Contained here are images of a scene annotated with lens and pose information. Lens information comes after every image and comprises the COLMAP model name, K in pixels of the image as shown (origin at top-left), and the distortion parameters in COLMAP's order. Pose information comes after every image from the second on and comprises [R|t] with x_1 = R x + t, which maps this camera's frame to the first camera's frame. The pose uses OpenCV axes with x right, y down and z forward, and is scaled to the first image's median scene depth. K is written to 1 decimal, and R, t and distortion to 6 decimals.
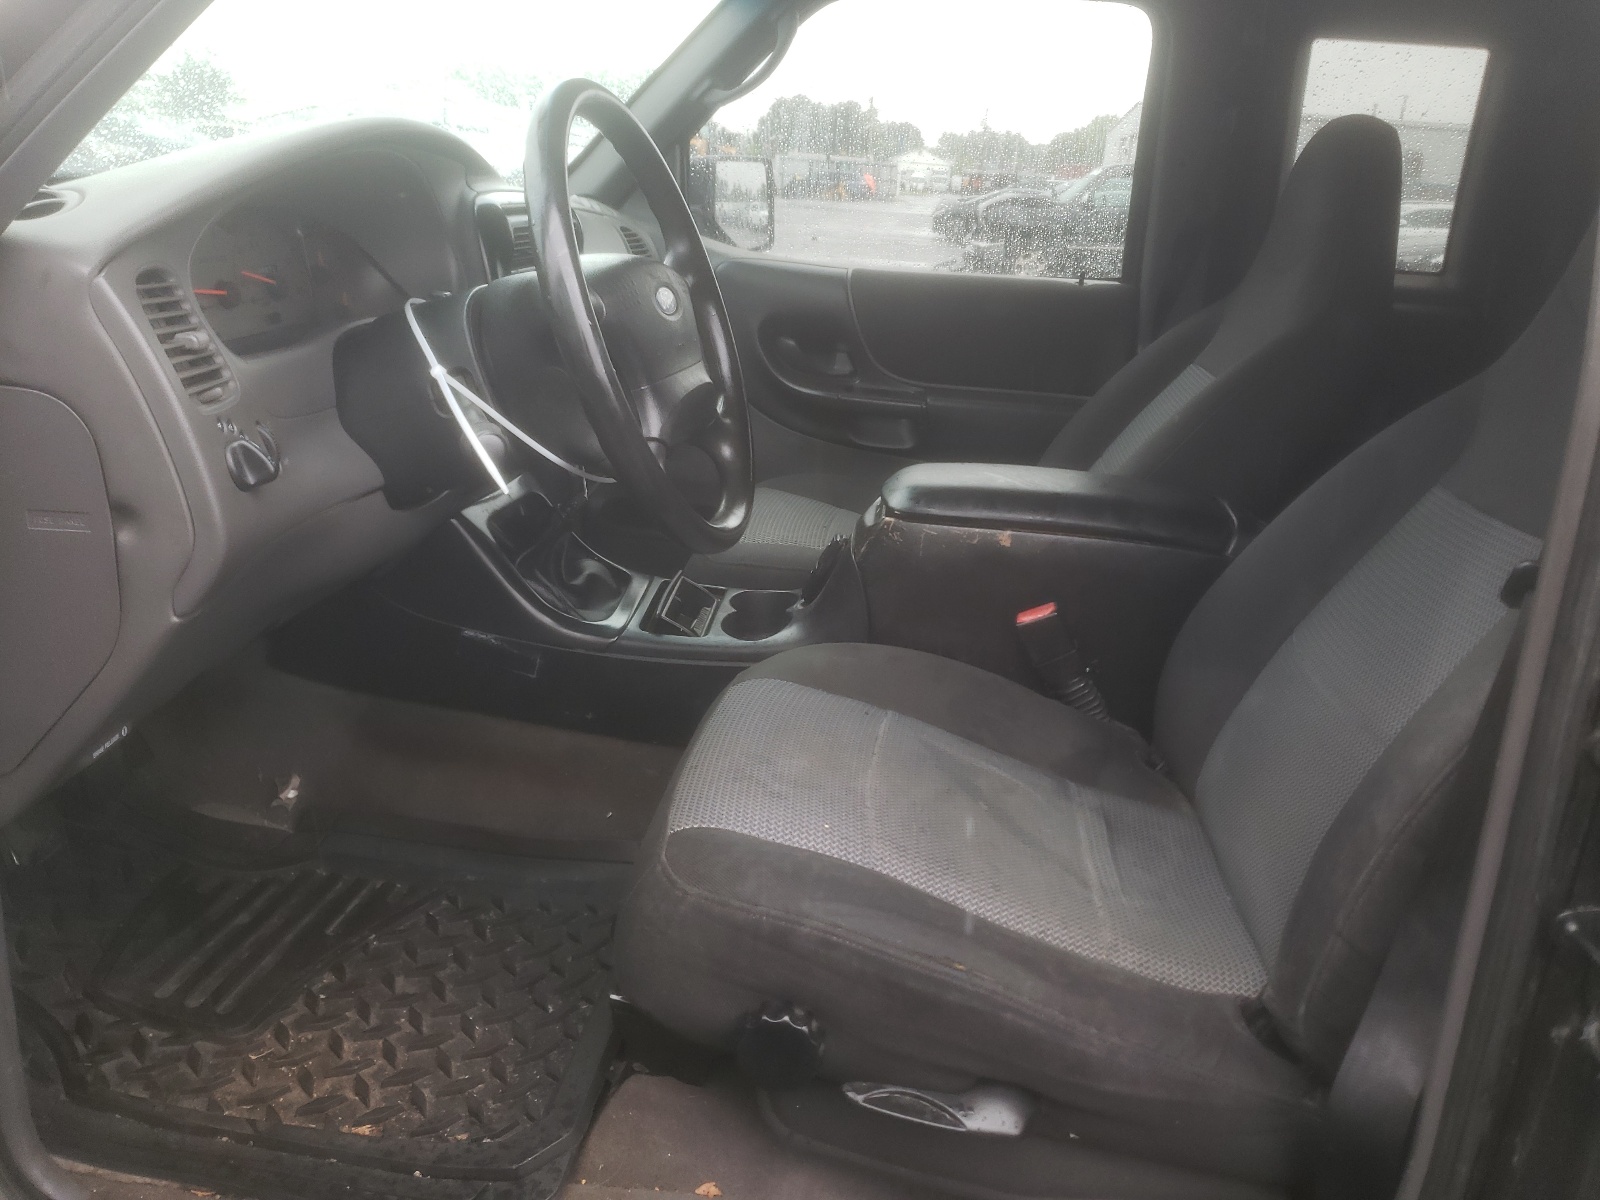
lens RADIAL K [[1184.9, 0, 800.0], [0, 1184.9, 600.0], [0, 0, 1]] dist [0.070771, -0.093854]
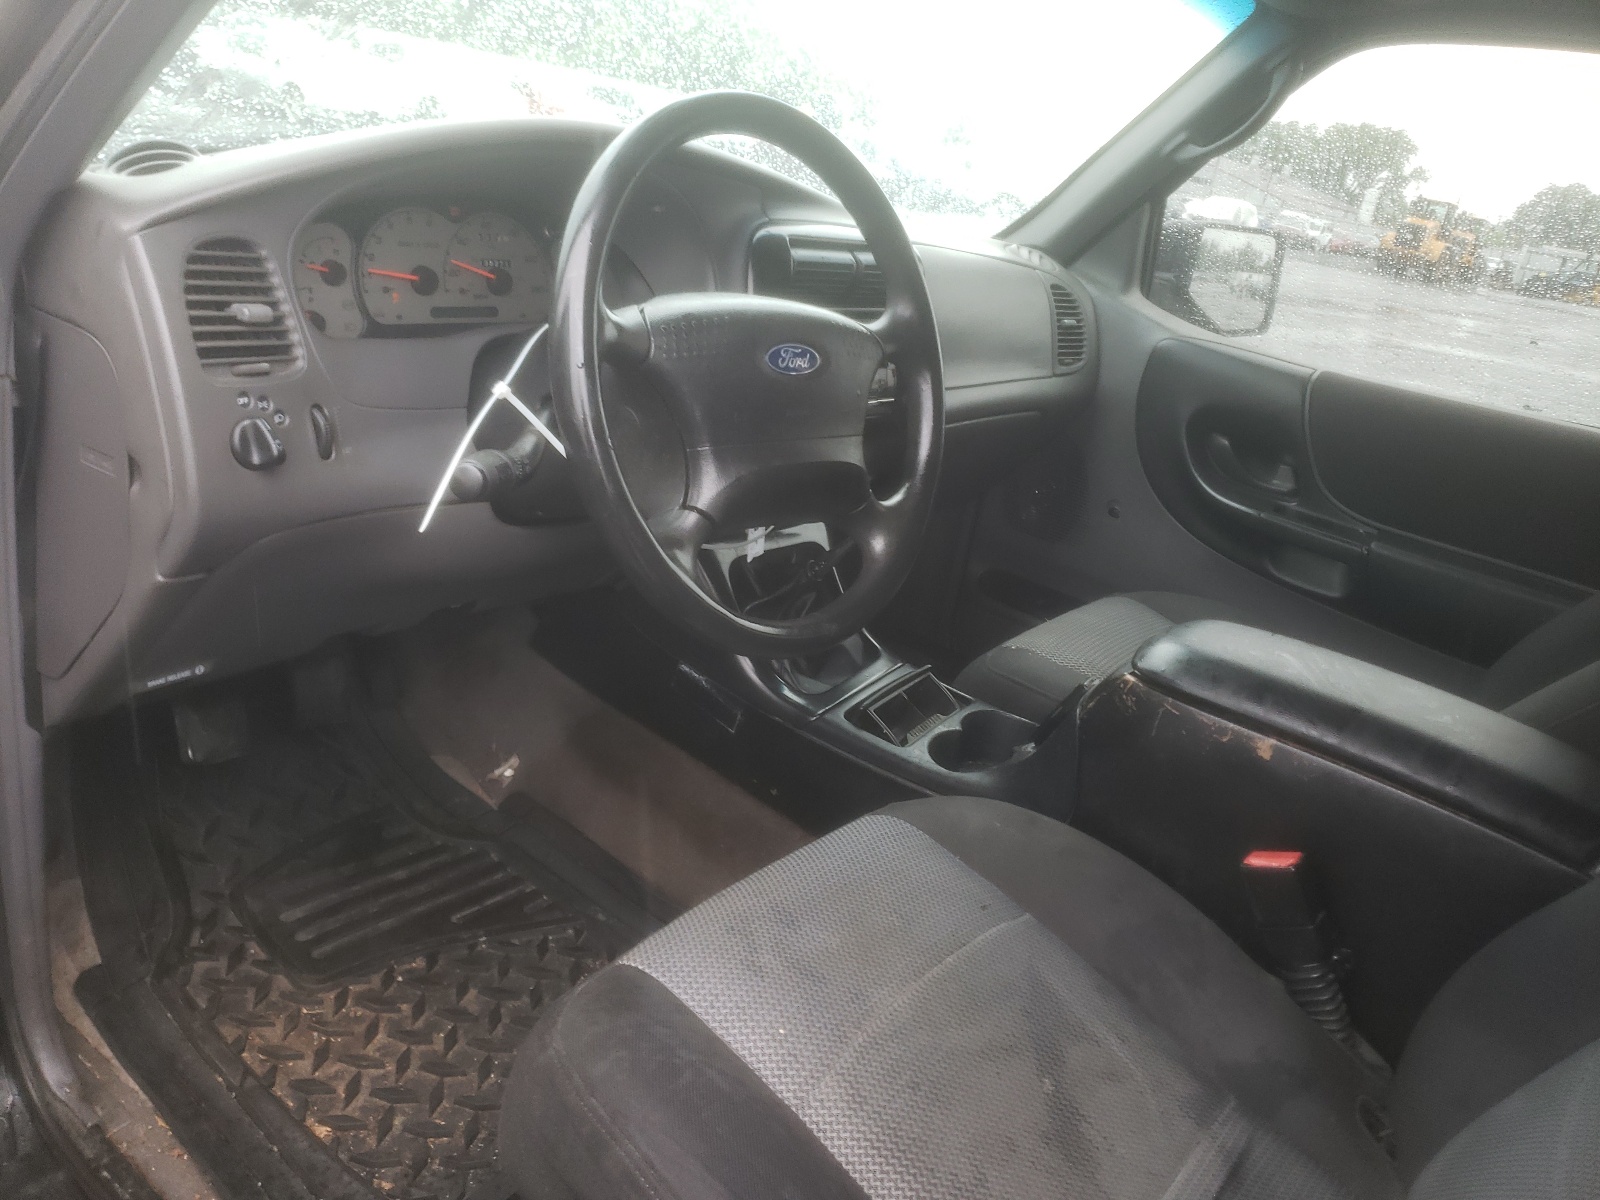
lens RADIAL K [[1214.7, 0, 800.0], [0, 1214.7, 600.0], [0, 0, 1]] dist [-0.001218, 0.005034]
pose [[0.864946, 0.254116, -0.432774, 0.250737], [-0.271597, 0.962156, 0.022143, -0.086820], [0.422023, 0.098387, 0.901230, 0.200953]]
